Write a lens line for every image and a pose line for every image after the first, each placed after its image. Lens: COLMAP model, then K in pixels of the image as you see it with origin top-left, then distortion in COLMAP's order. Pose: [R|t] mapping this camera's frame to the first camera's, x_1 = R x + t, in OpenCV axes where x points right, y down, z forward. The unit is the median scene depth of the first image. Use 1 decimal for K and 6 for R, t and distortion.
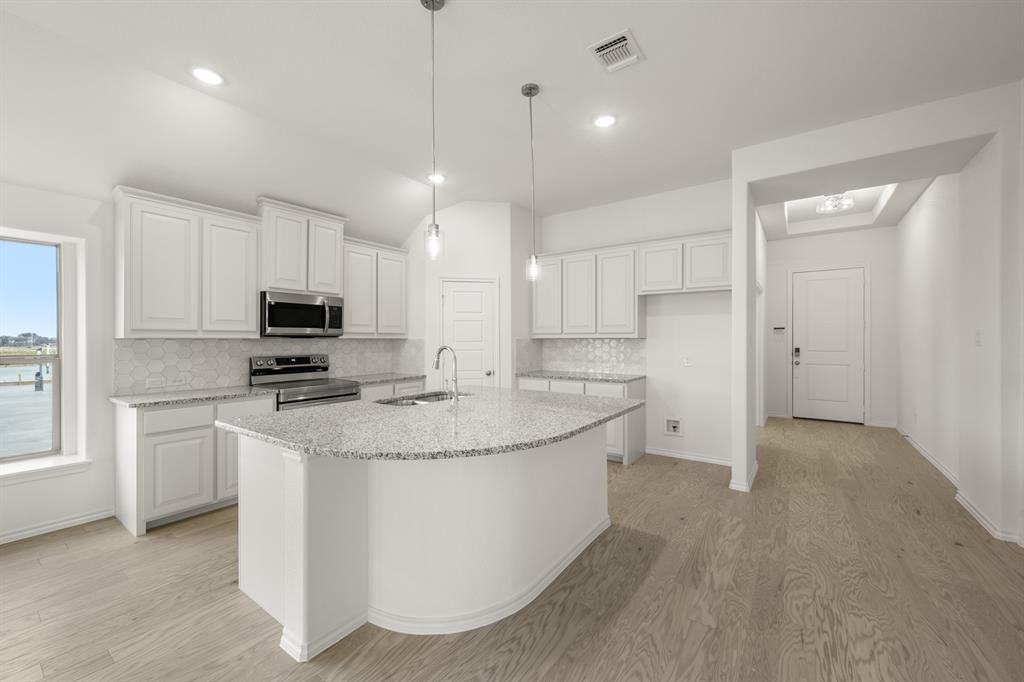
lens RADIAL K [[401.8, 0, 514.7], [0, 401.8, 339.2], [0, 0, 1]] dist [0.001819, 0.000100]
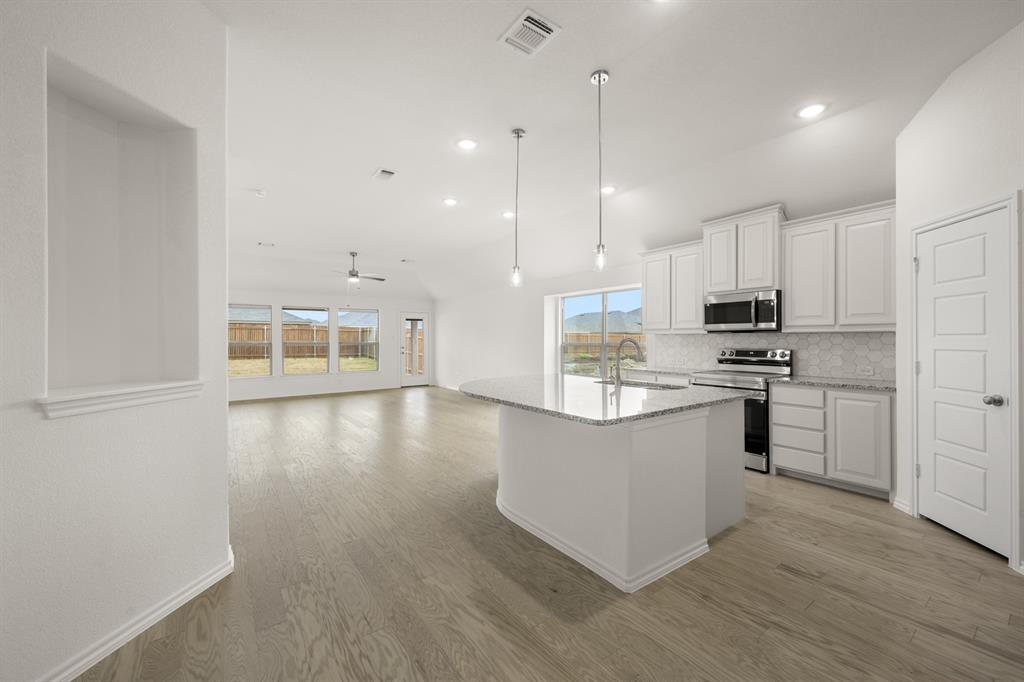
lens RADIAL K [[401.8, 0, 514.7], [0, 401.8, 339.2], [0, 0, 1]] dist [0.001819, 0.000100]
pose [[-0.317482, 0.002294, -0.948261, 1.137298], [0.003674, 0.999993, 0.001190, 0.018537], [0.948257, -0.003106, -0.317488, 1.224288]]
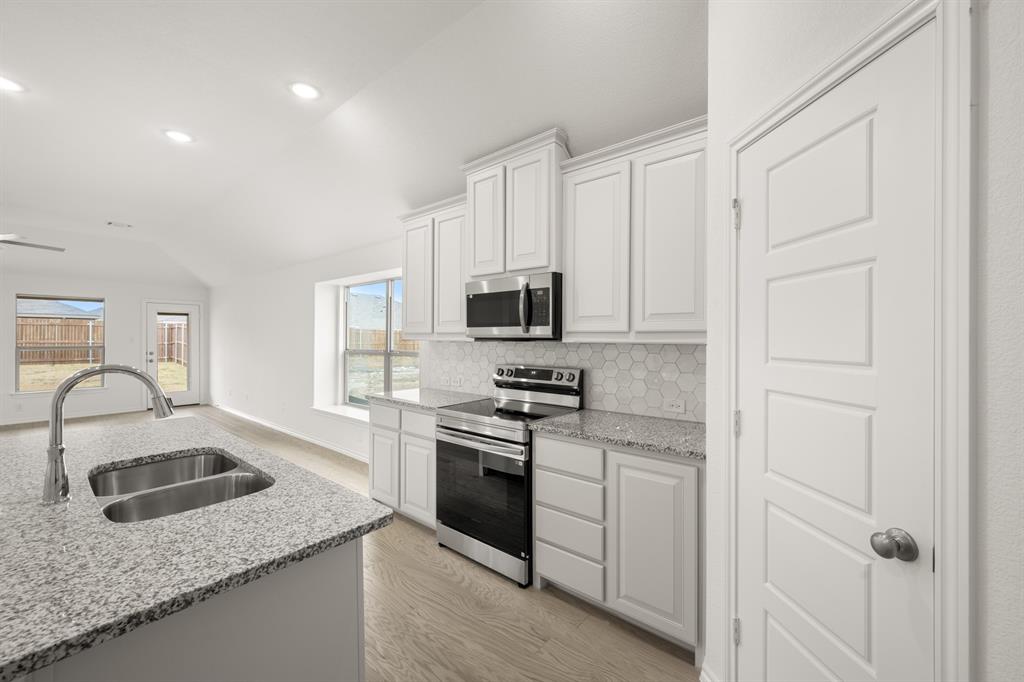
lens RADIAL K [[401.8, 0, 514.7], [0, 401.8, 339.2], [0, 0, 1]] dist [0.001819, 0.000100]
pose [[-0.066976, 0.003030, -0.997750, 0.250678], [-0.002621, 0.999991, 0.003212, -0.013923], [0.997751, 0.002830, -0.066967, 1.683155]]
